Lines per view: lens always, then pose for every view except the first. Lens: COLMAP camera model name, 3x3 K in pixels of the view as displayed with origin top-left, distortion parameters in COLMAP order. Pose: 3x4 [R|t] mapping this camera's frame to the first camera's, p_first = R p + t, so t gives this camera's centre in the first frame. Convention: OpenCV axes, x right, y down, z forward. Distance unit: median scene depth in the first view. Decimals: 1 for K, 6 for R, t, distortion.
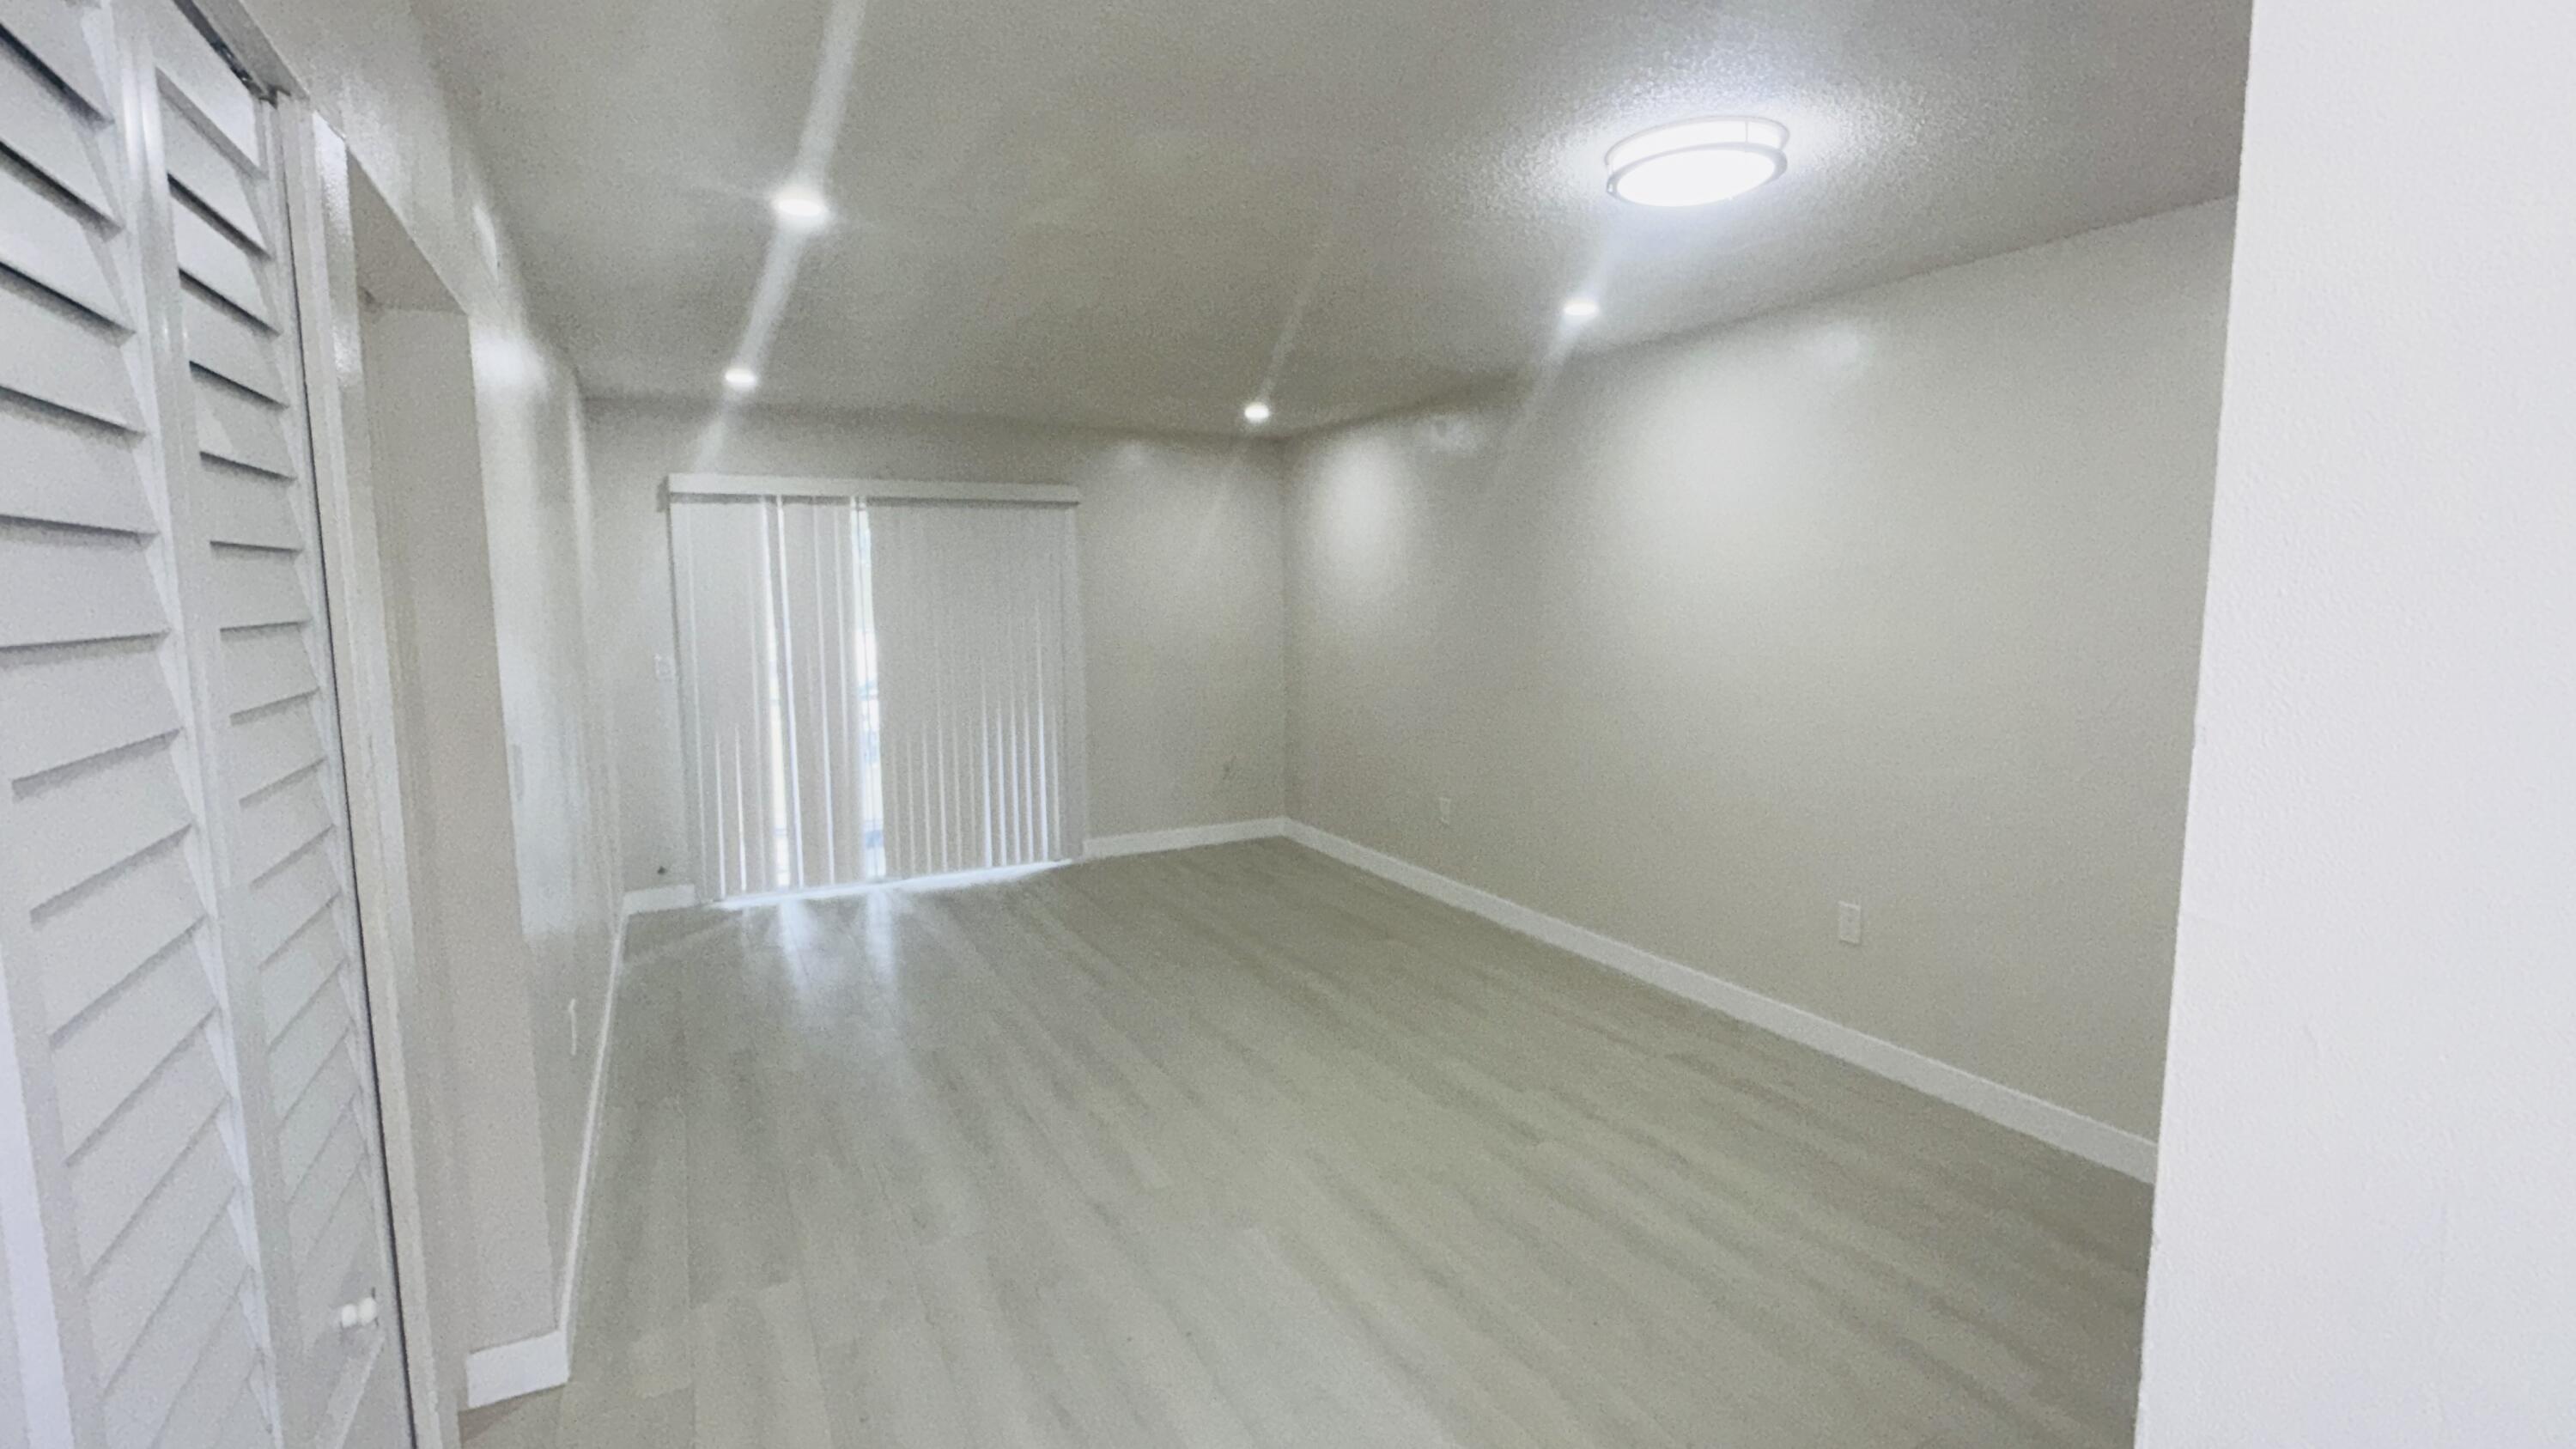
lens RADIAL K [[1174.0, 0, 1285.7], [0, 1174.0, 732.7], [0, 0, 1]] dist [0.000164, -0.000809]
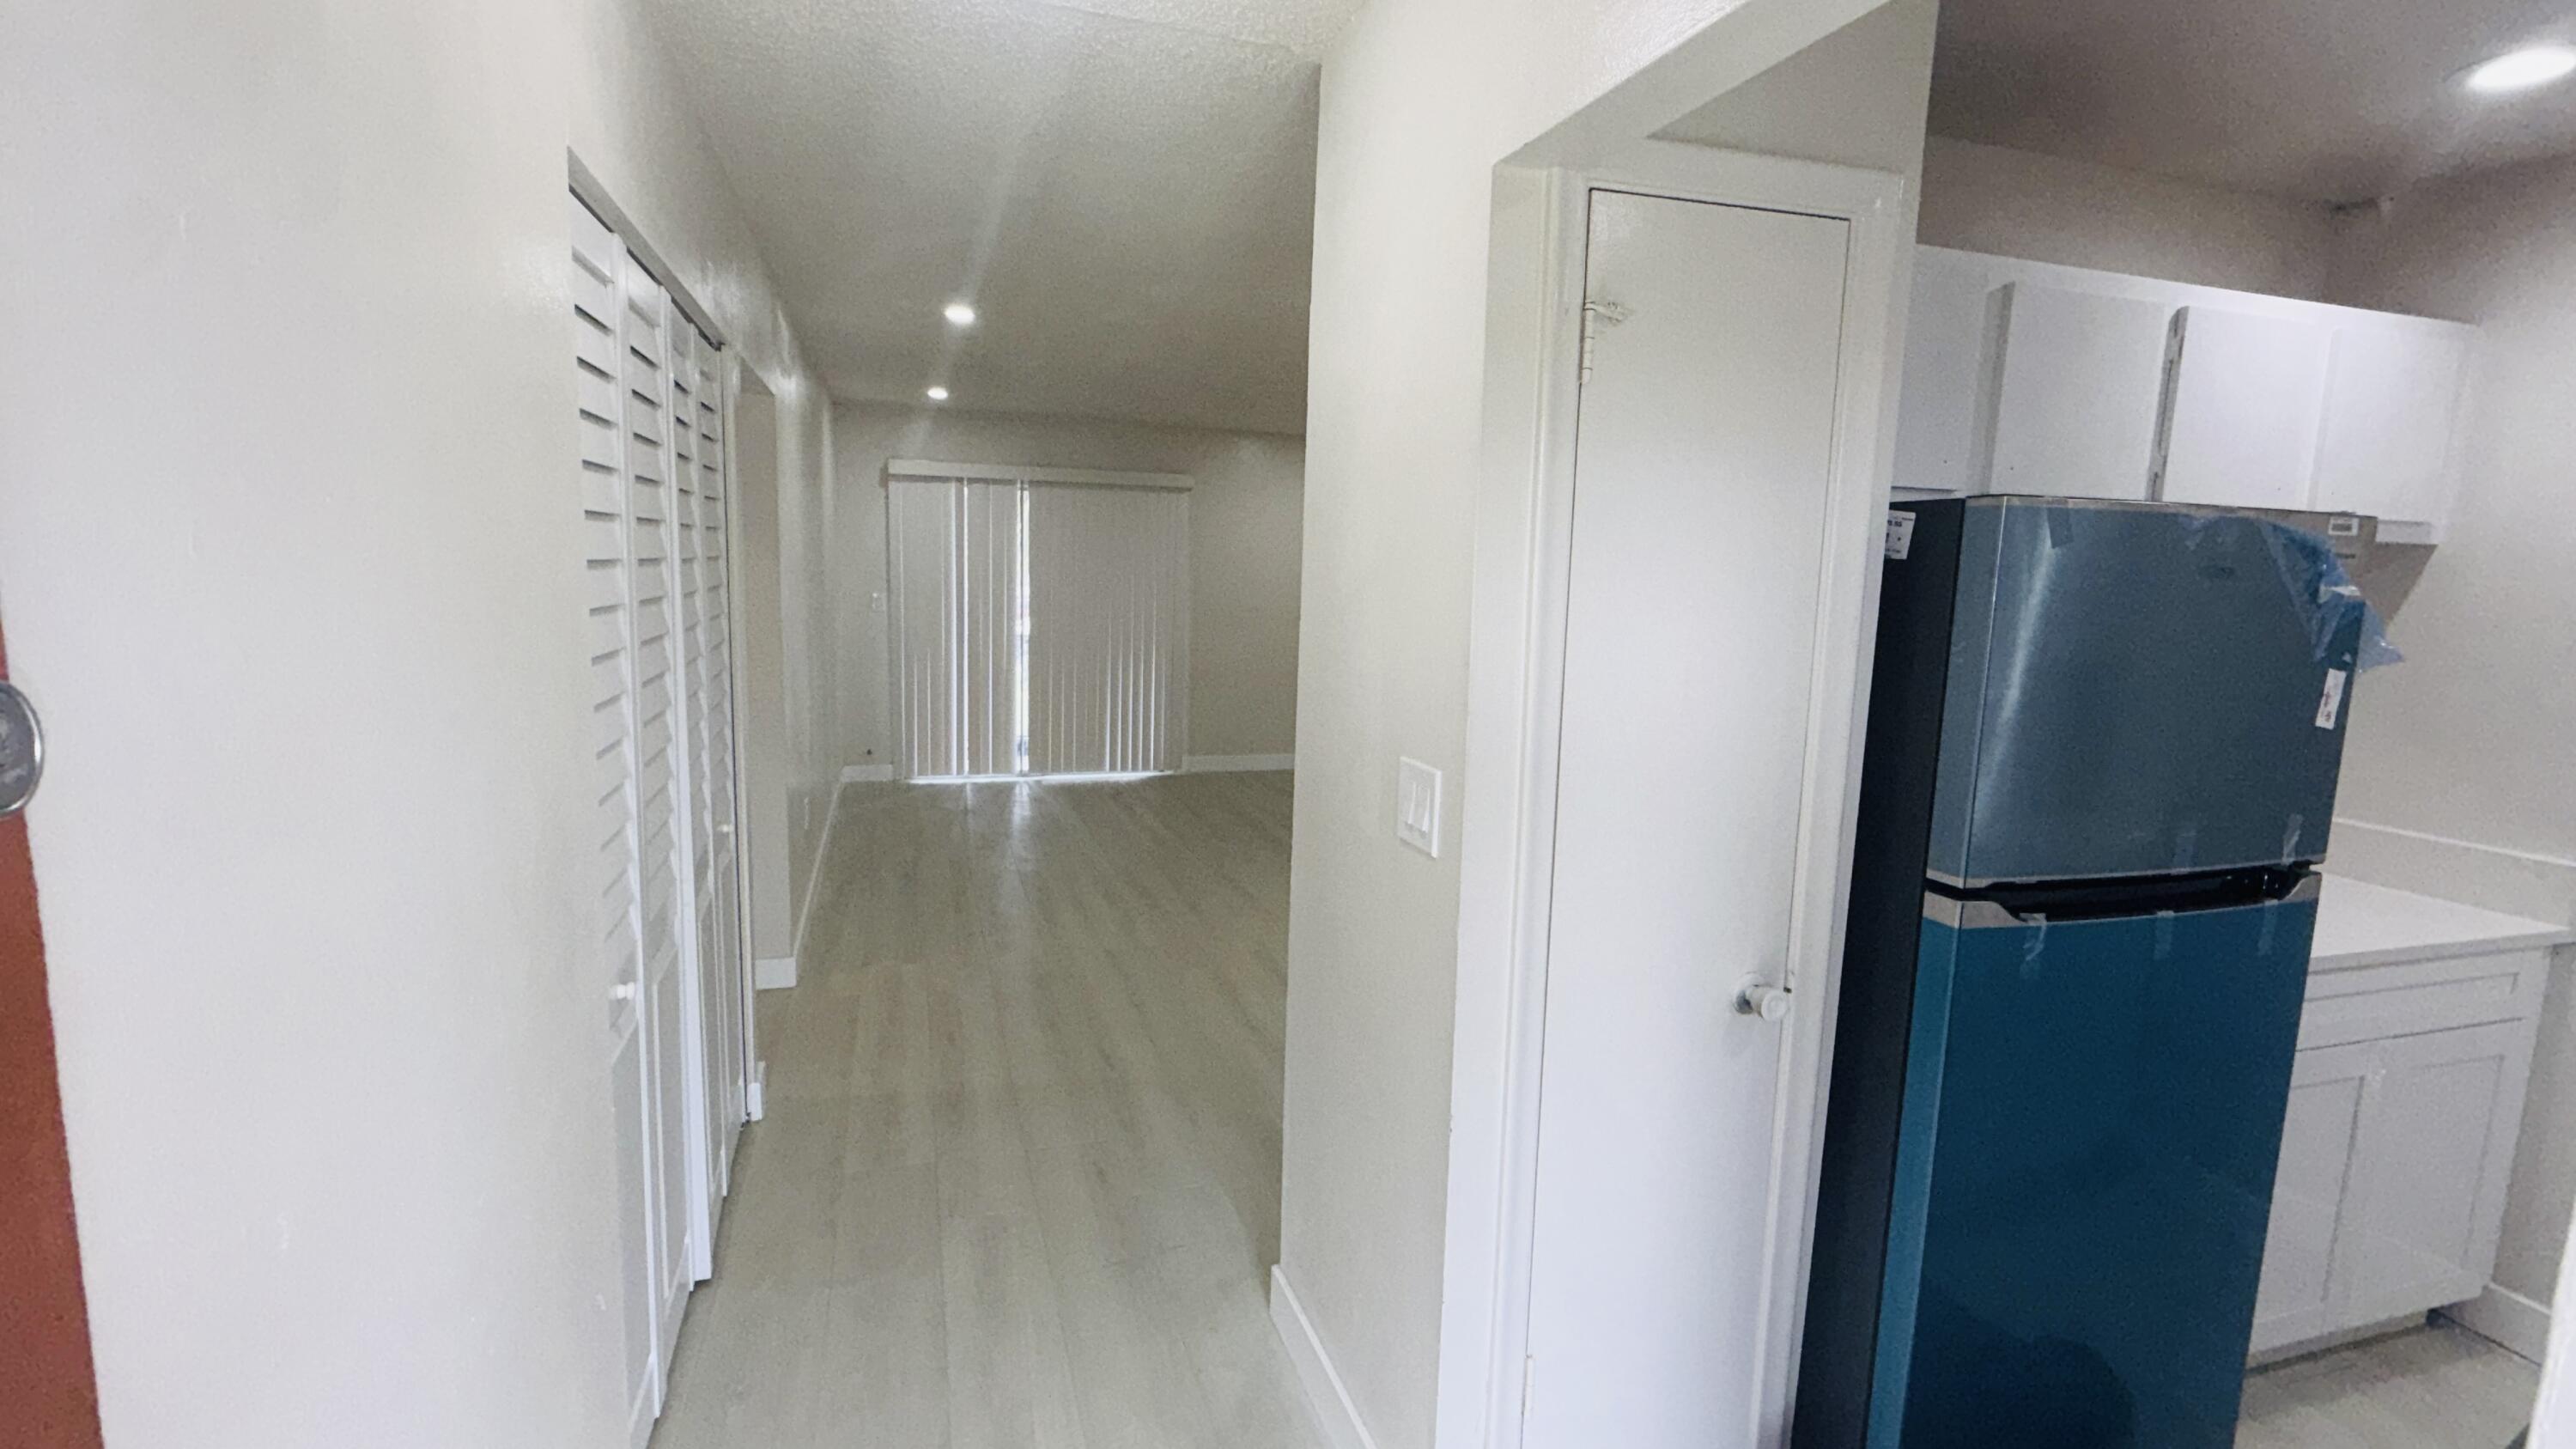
lens RADIAL K [[1174.0, 0, 1285.7], [0, 1174.0, 732.7], [0, 0, 1]] dist [0.000164, -0.000809]
pose [[0.984966, 0.063835, -0.160519, 0.157397], [-0.060185, 0.997808, 0.027503, 0.028132], [0.161922, -0.017429, 0.986650, -0.258518]]
